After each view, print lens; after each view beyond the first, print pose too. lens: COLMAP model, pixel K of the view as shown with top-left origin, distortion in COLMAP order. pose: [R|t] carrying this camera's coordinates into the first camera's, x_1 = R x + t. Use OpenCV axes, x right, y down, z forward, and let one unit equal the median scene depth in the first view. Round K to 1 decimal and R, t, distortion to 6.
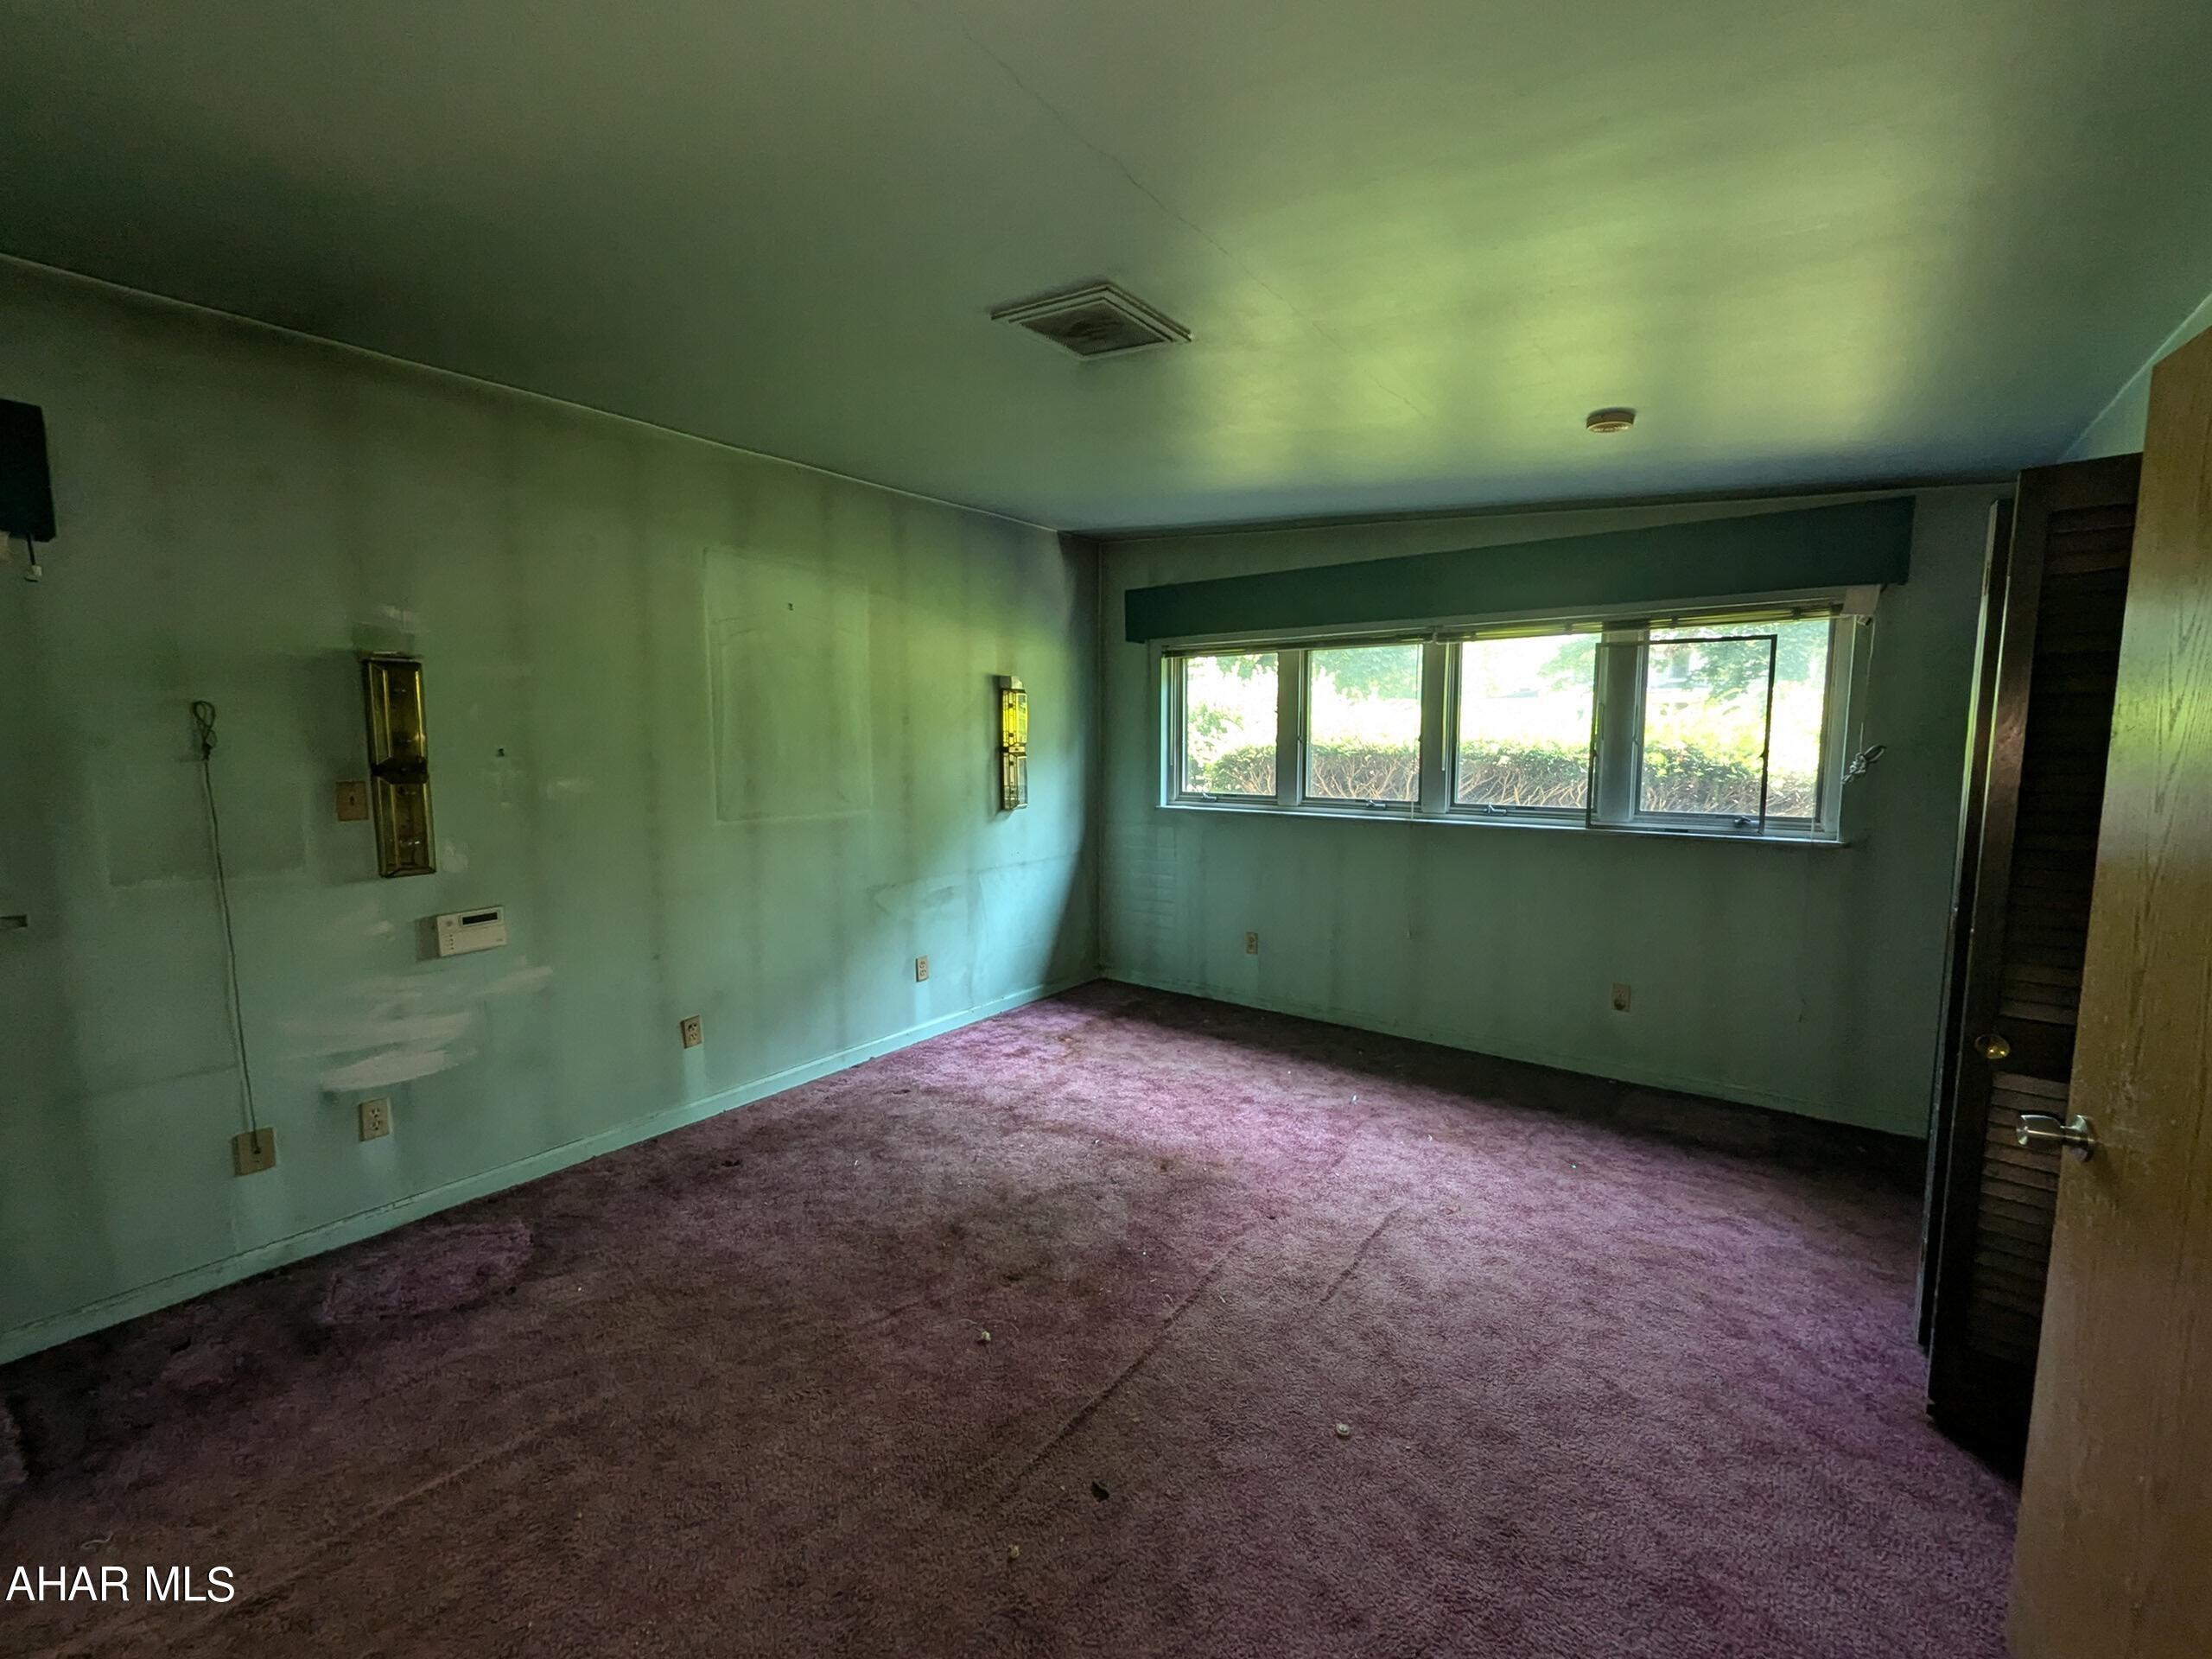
lens RADIAL K [[913.8, 0, 1104.2], [0, 913.8, 823.8], [0, 0, 1]] dist [0.003053, -0.001792]
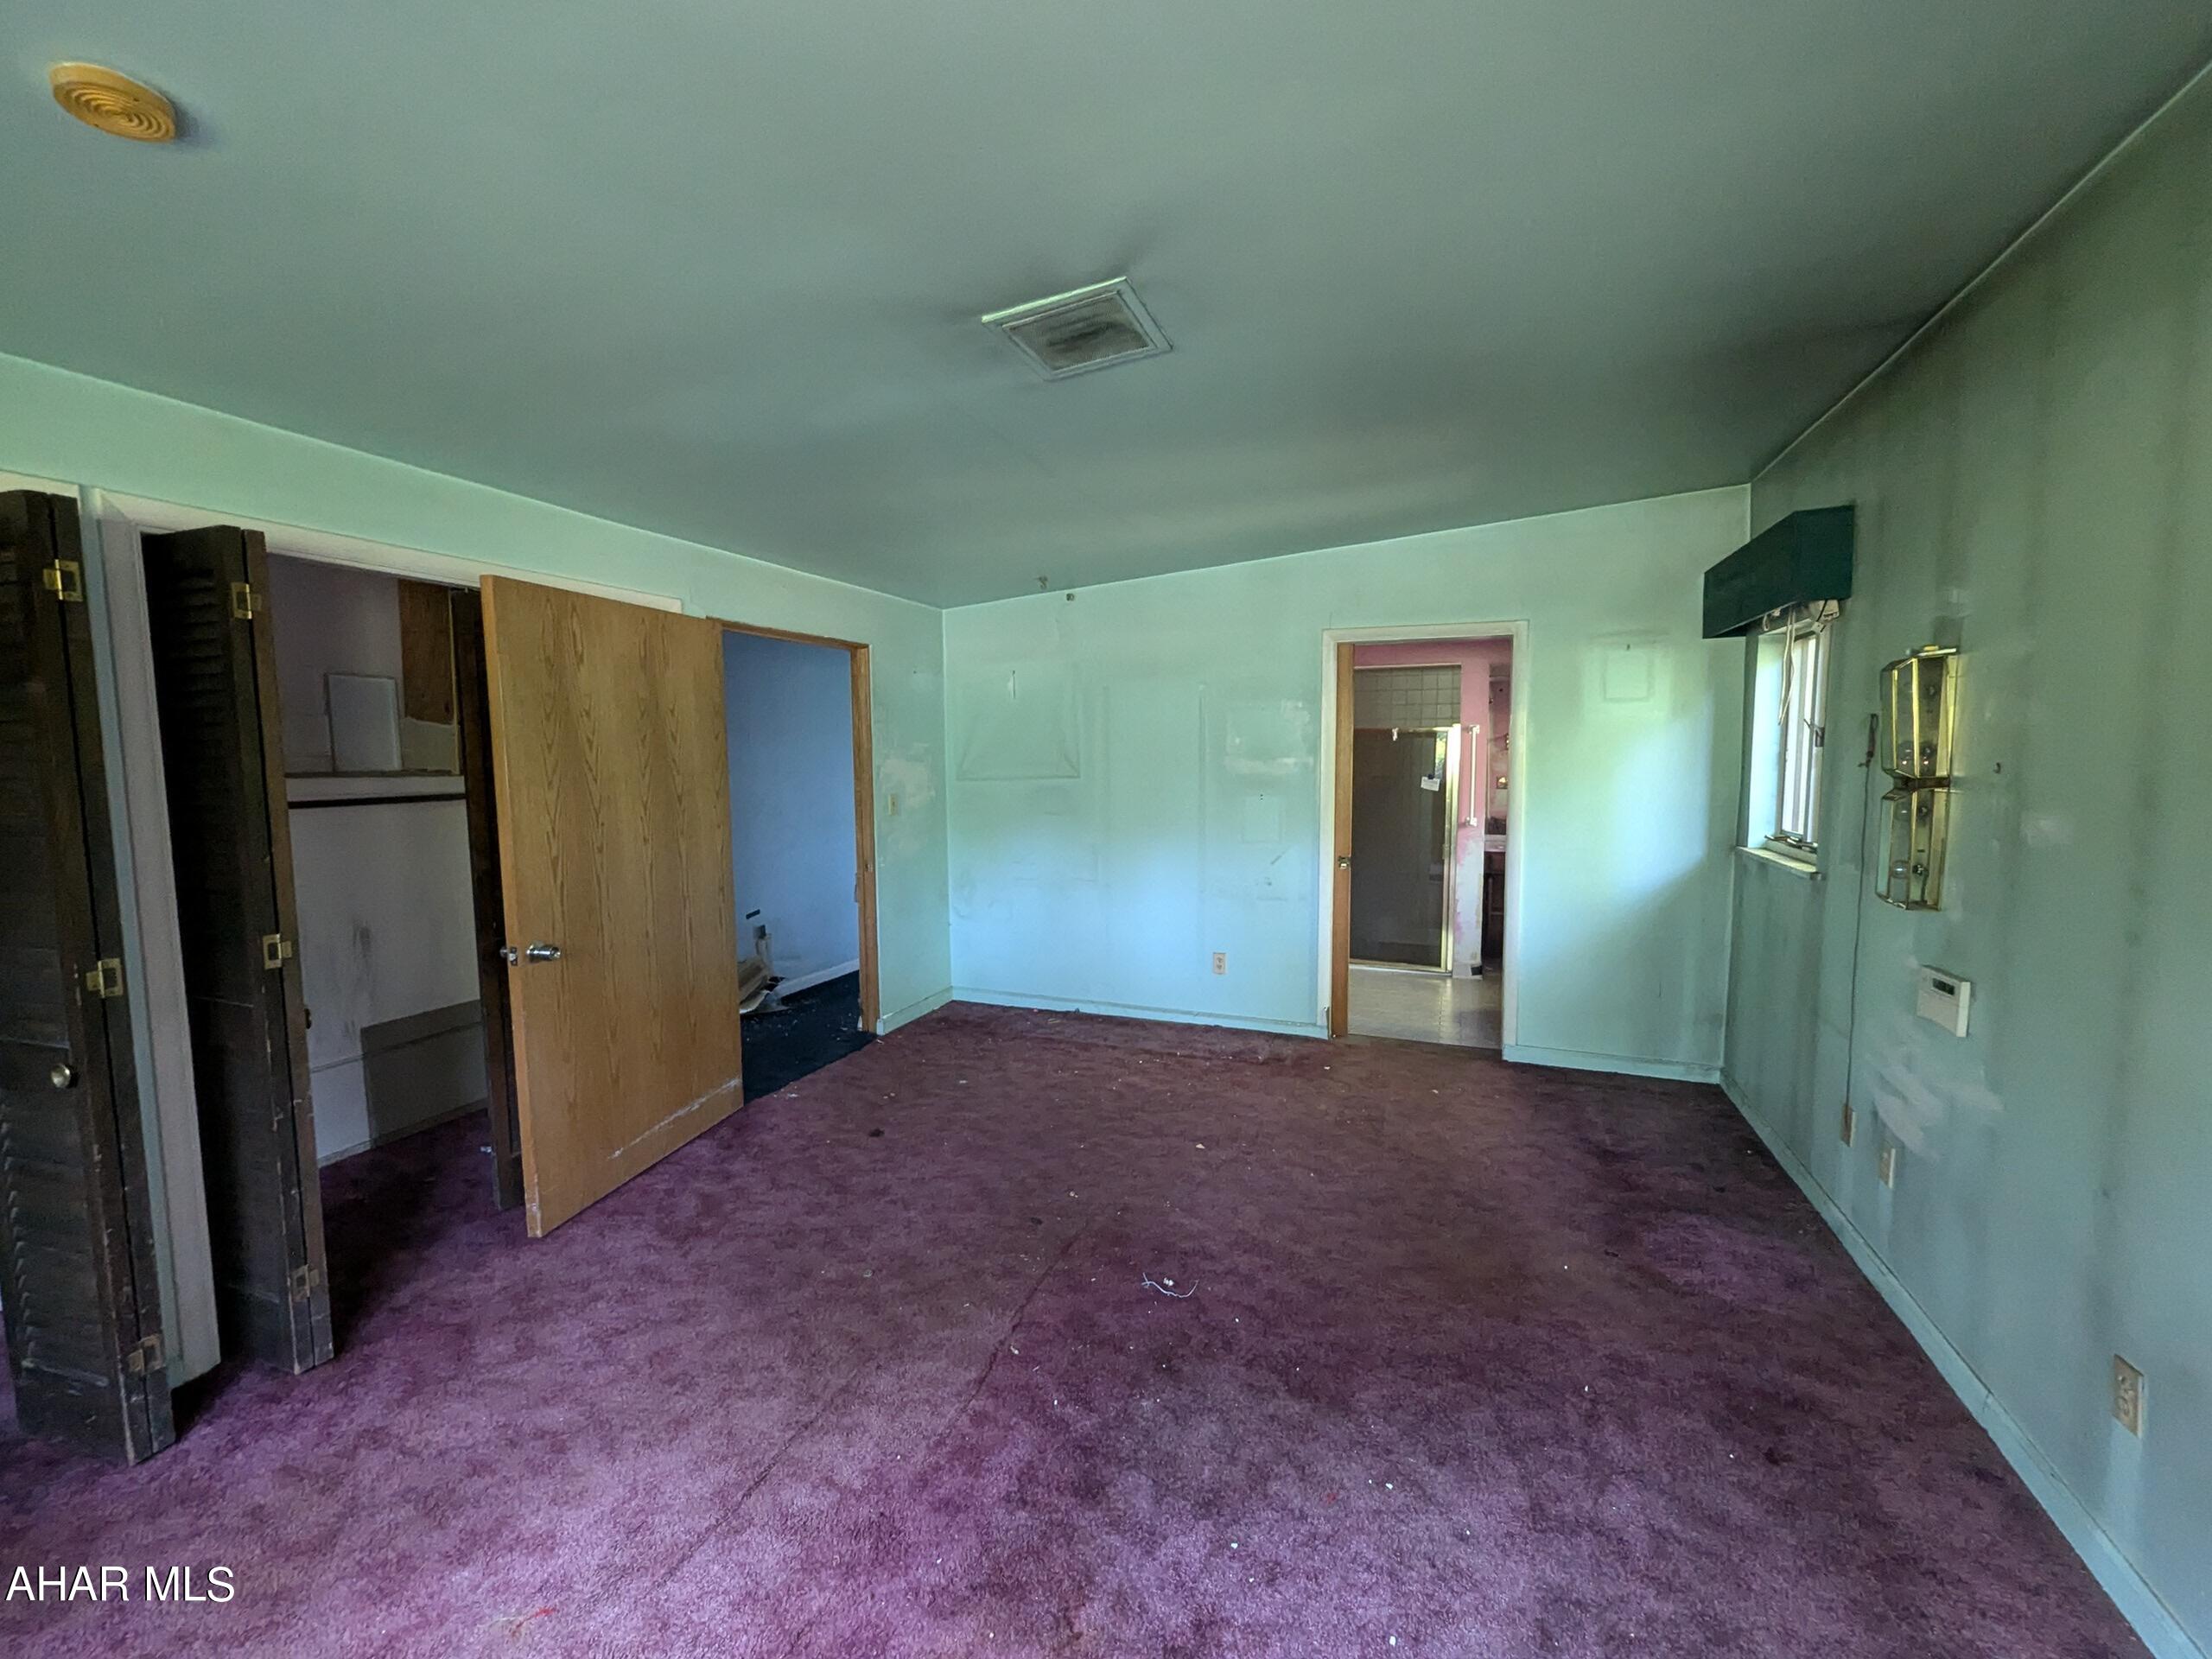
lens RADIAL K [[887.8, 0, 1102.3], [0, 887.8, 826.4], [0, 0, 1]] dist [0.002235, 0.000174]
pose [[-0.961137, 0.031416, -0.274280, 0.203392], [-0.019796, 0.983105, 0.181972, -0.164952], [0.275362, 0.180329, -0.944276, 1.663400]]
